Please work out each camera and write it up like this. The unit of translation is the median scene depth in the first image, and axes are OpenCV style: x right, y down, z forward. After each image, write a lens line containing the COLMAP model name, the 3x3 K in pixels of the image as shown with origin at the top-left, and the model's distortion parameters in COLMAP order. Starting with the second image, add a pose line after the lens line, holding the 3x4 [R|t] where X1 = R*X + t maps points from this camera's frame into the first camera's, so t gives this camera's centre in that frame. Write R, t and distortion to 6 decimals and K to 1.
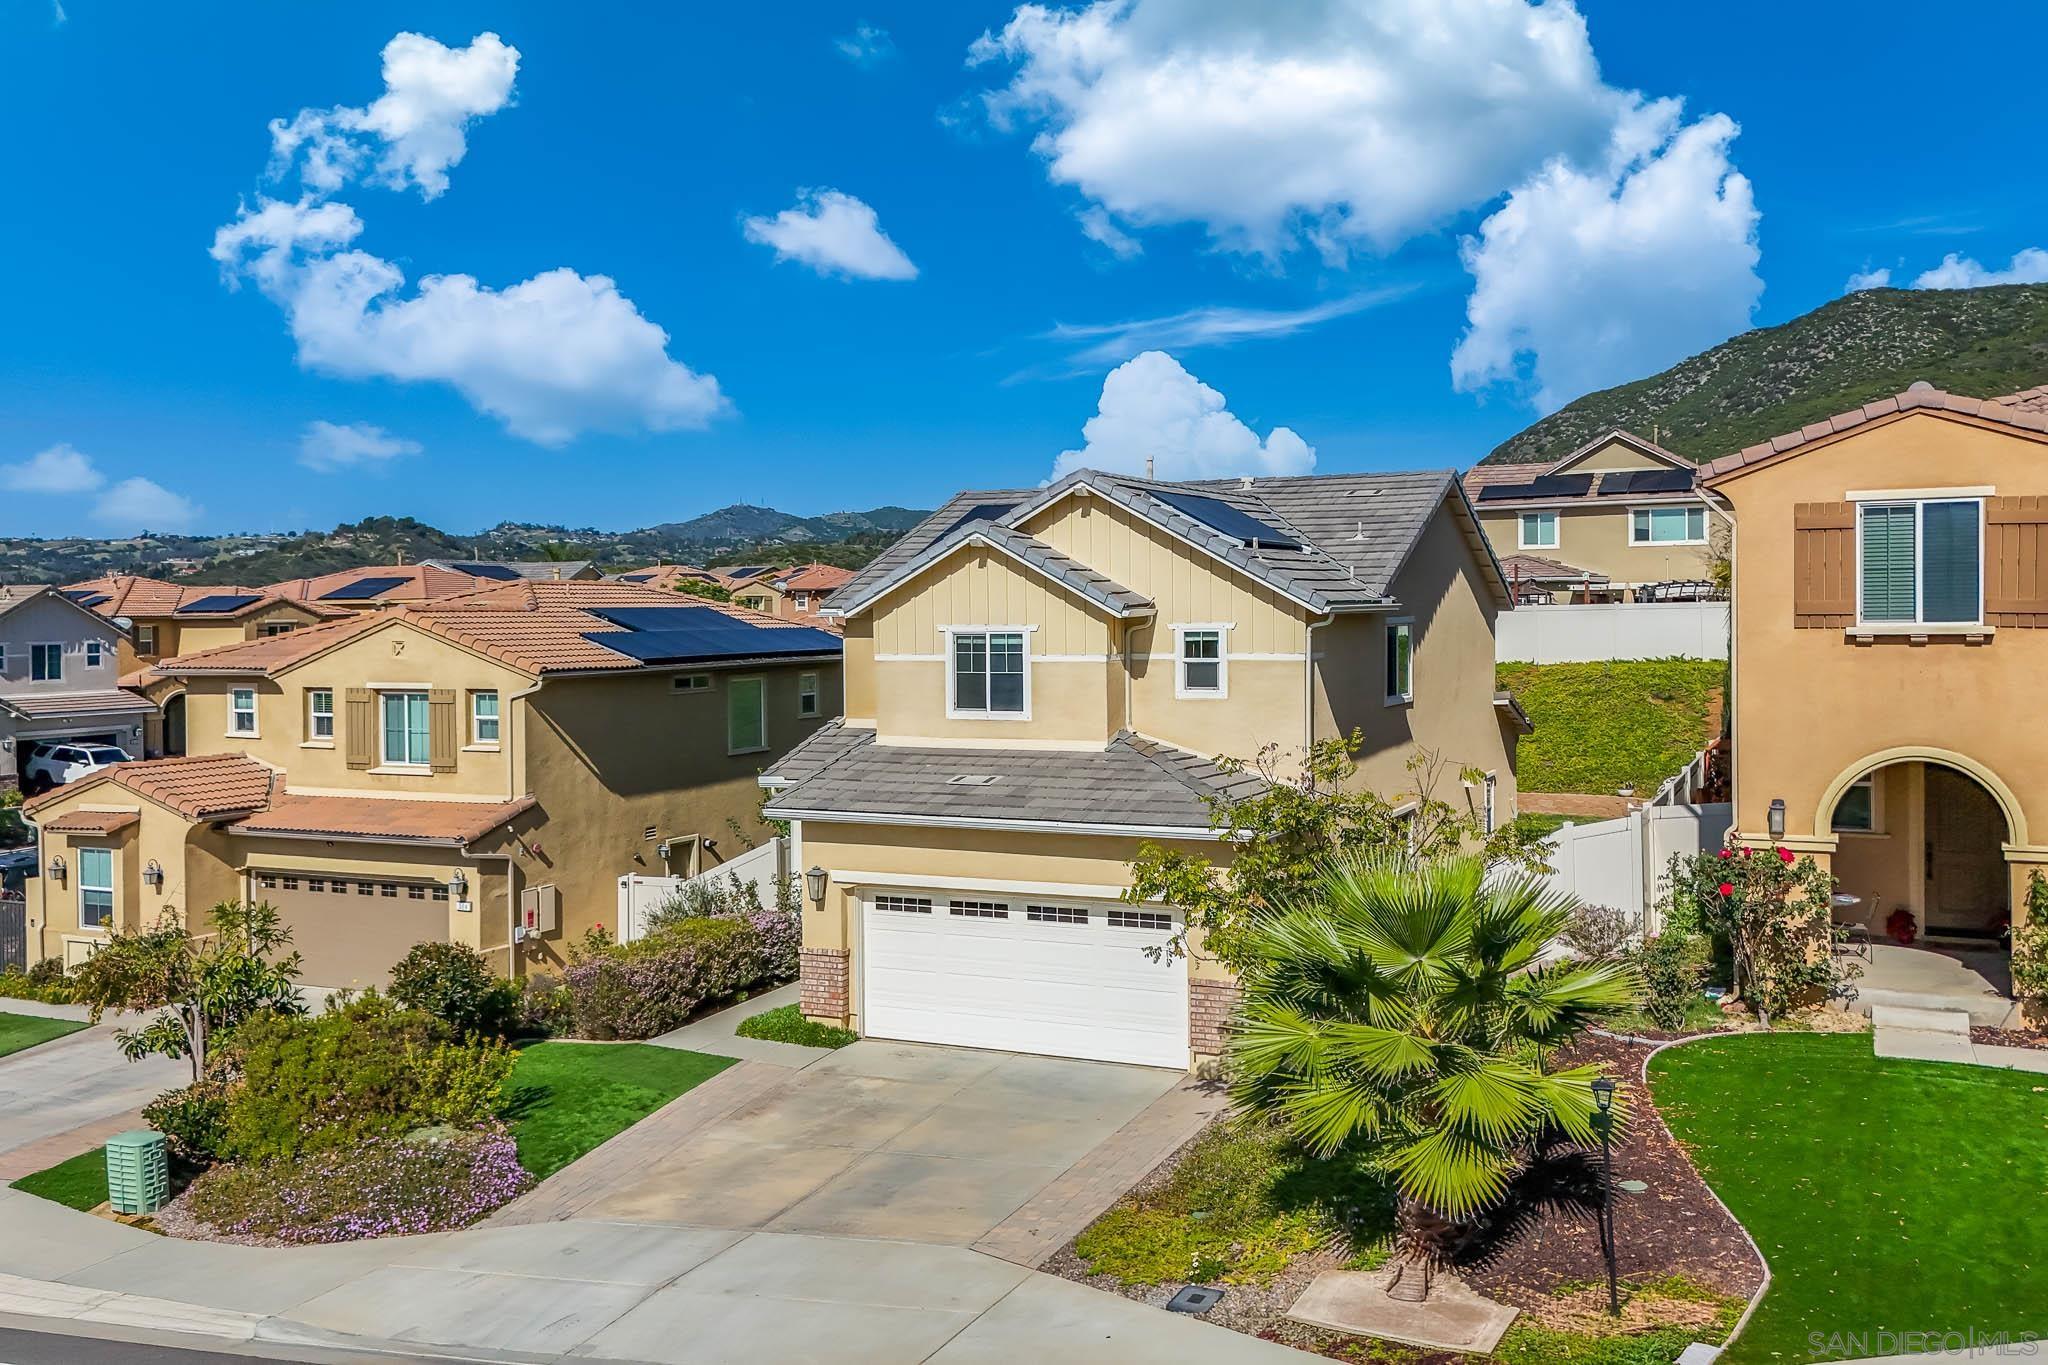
lens RADIAL K [[1694.1, 0, 1021.1], [0, 1694.1, 675.0], [0, 0, 1]] dist [0.036954, -0.024032]
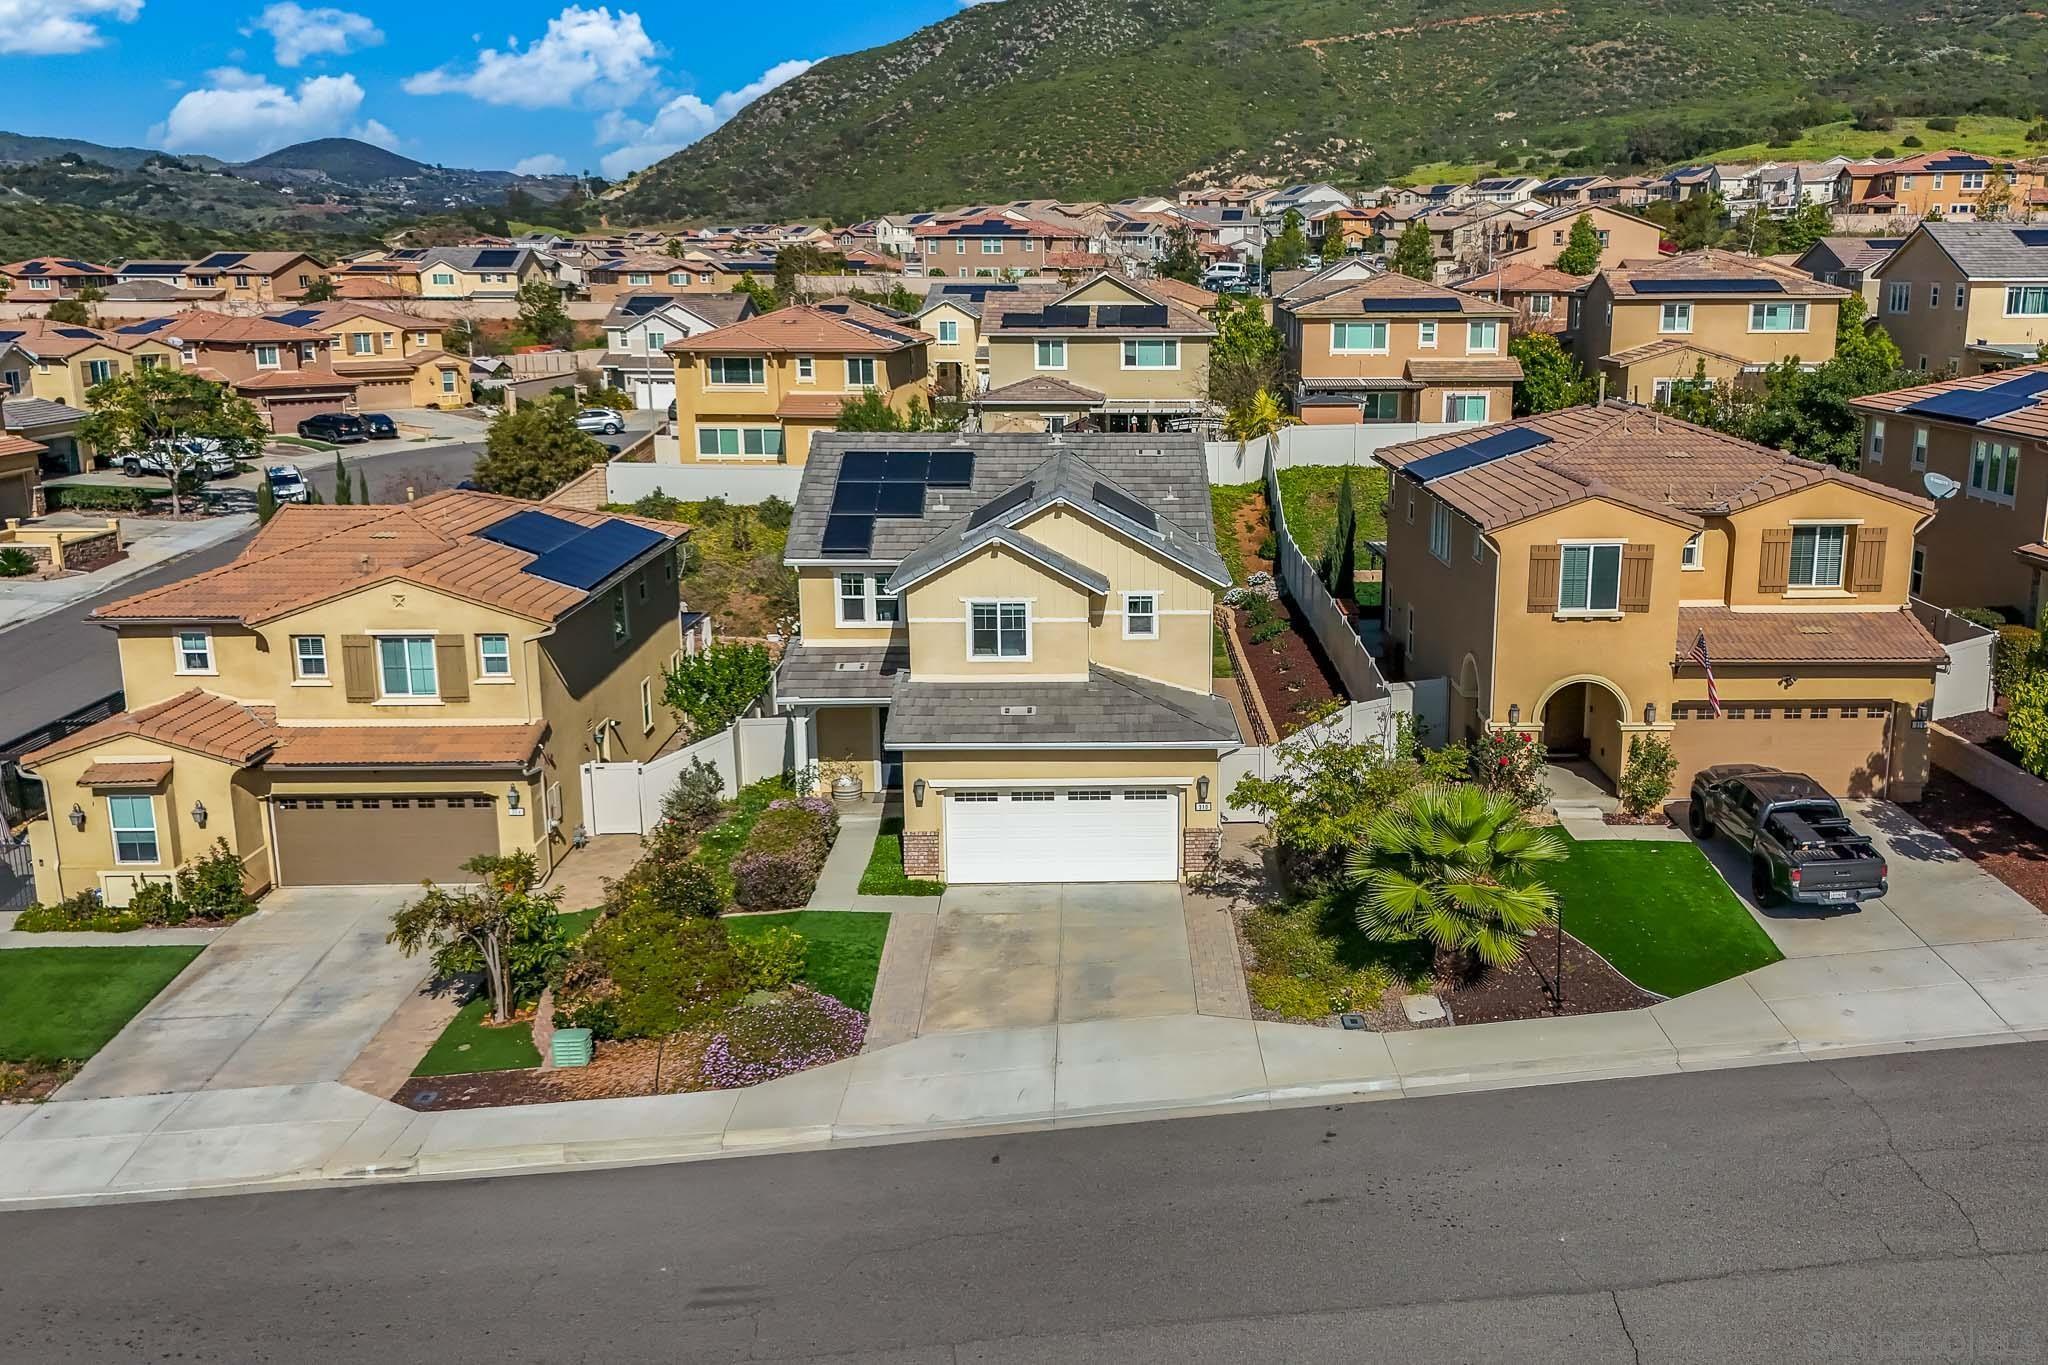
lens RADIAL K [[1694.1, 0, 1022.9], [0, 1694.1, 690.0], [0, 0, 1]] dist [0.036954, -0.024032]
pose [[0.908445, -0.096664, 0.406673, -0.488910], [0.013565, 0.979199, 0.202450, -0.200365], [-0.417784, -0.178398, 0.890860, -0.255695]]
